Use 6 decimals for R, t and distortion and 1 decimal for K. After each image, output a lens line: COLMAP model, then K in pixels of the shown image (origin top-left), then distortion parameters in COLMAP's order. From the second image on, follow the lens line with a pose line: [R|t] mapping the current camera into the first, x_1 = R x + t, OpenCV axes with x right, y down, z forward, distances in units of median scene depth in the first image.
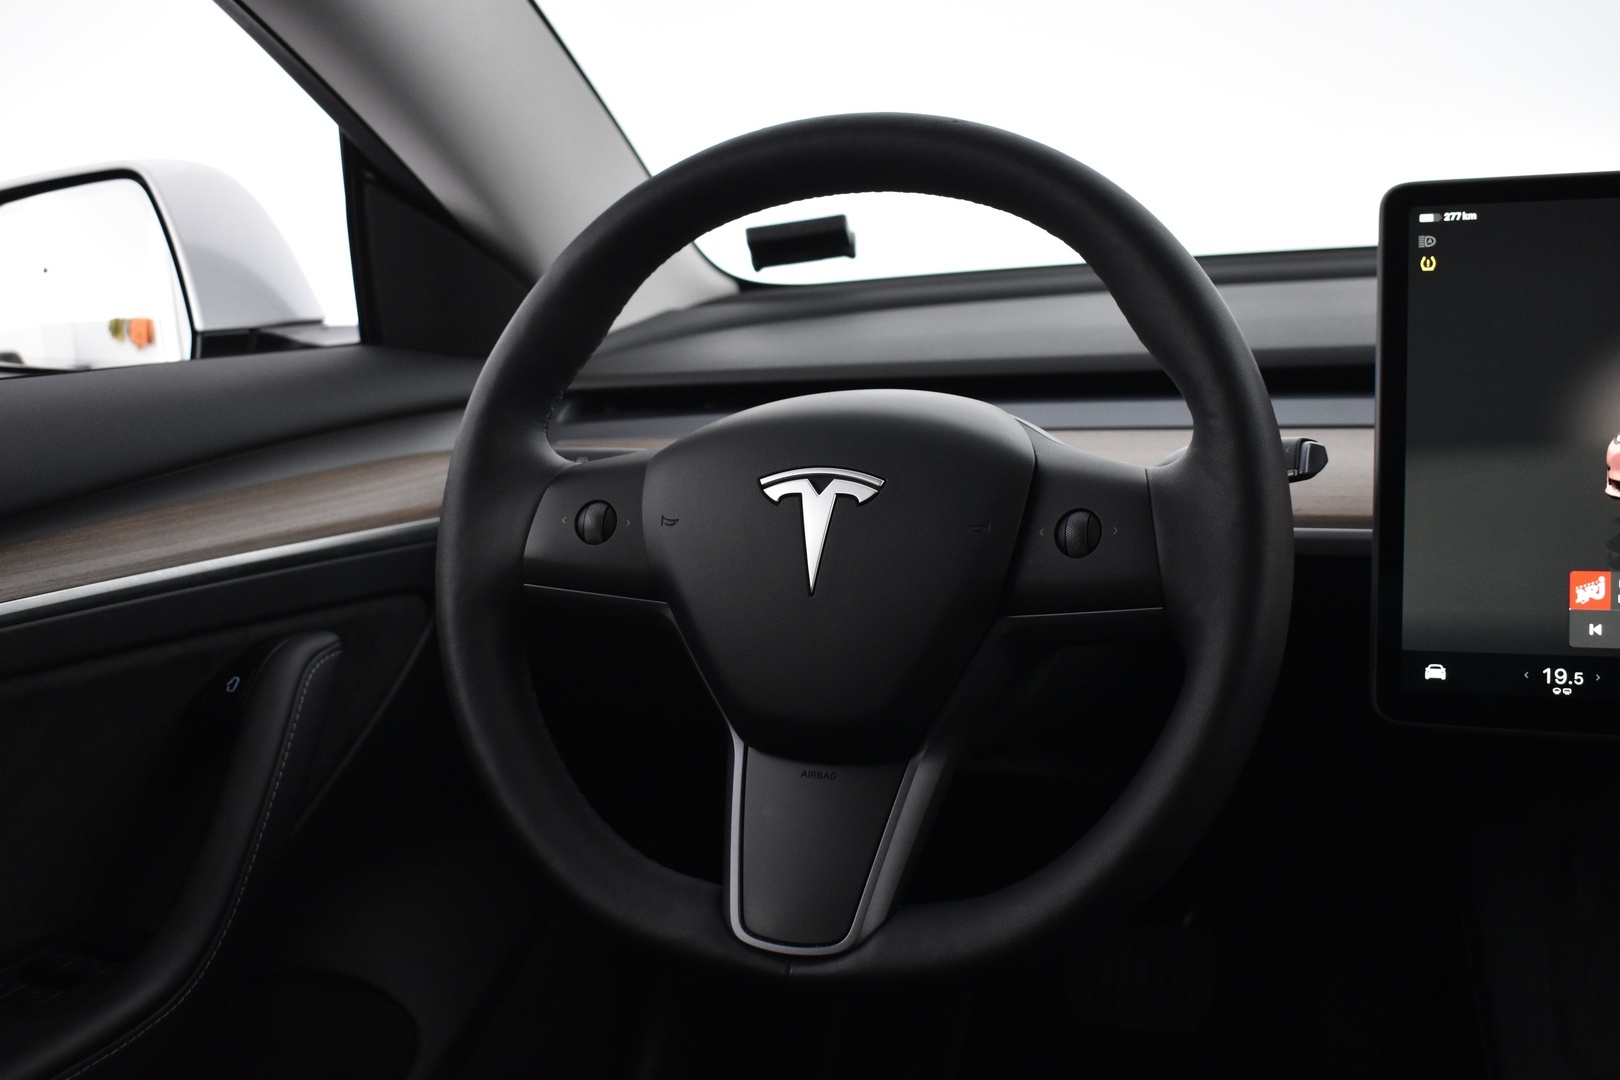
lens RADIAL K [[1834.7, 0, 815.5], [0, 1834.7, 551.3], [0, 0, 1]] dist [-0.067350, 0.000000]
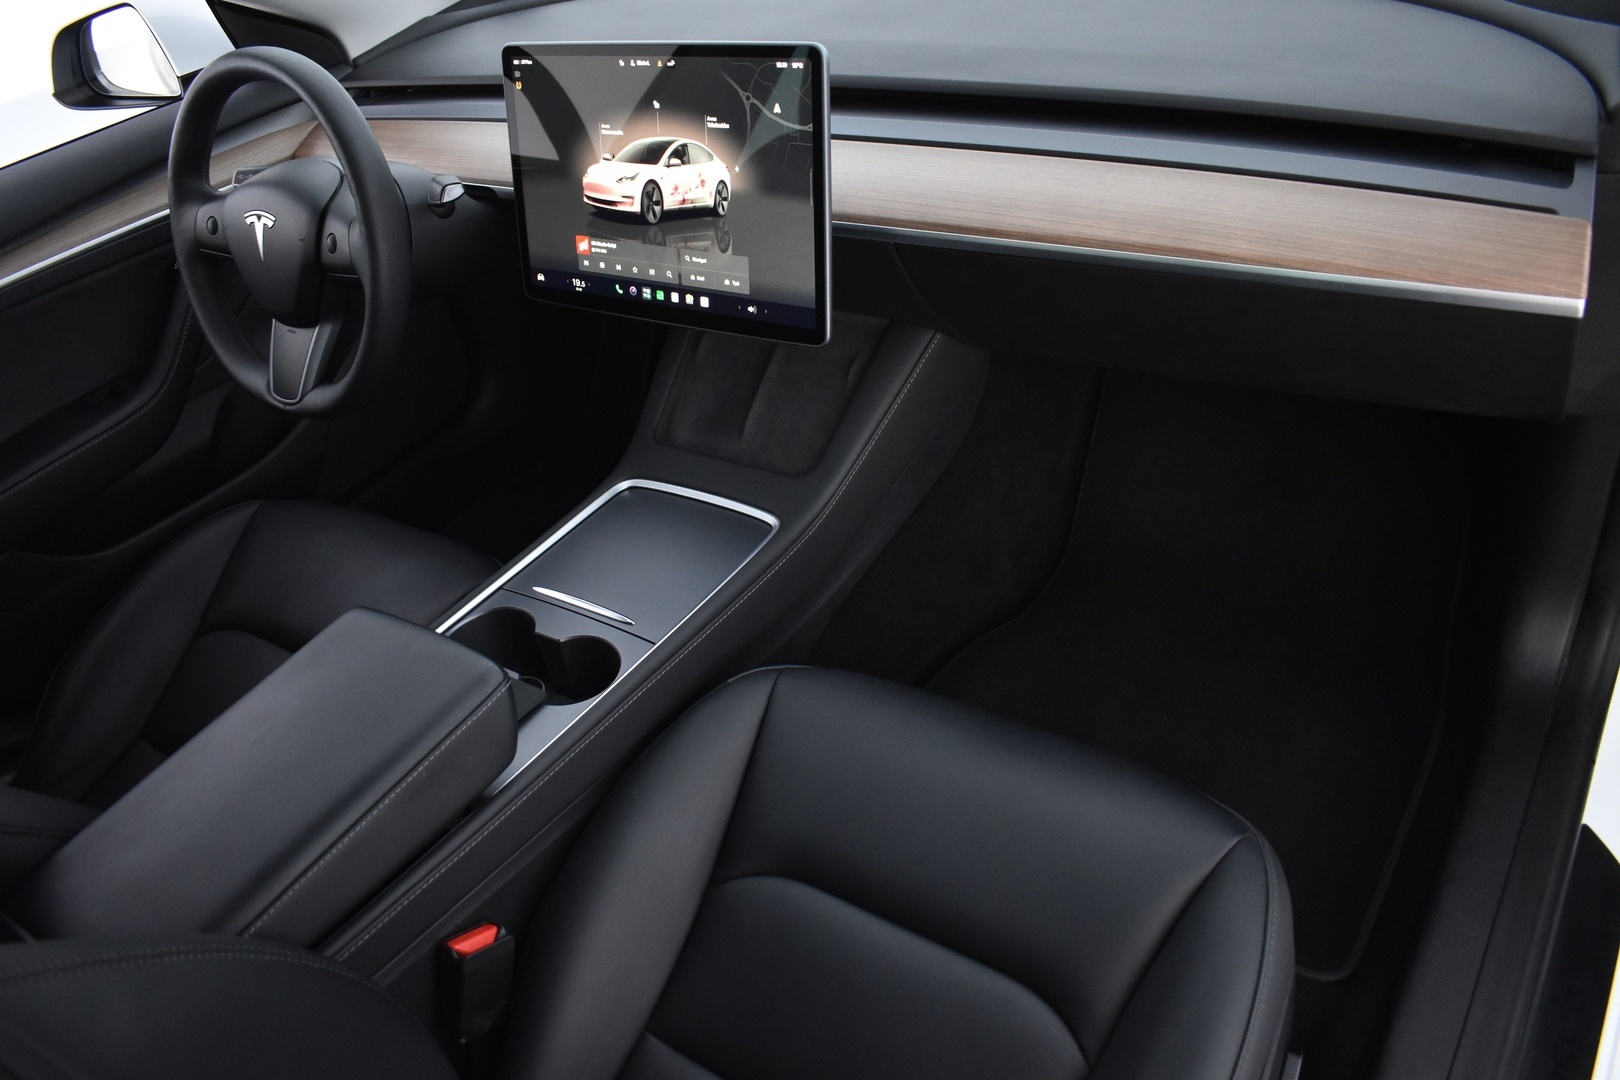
lens RADIAL K [[1240.1, 0, 812.5], [0, 1240.1, 538.1], [0, 0, 1]] dist [-0.095071, 0.016304]
pose [[0.970290, 0.043202, -0.238058, 1.072116], [0.070931, 0.889902, 0.450602, -0.316629], [0.231315, -0.454100, 0.860399, -0.389732]]
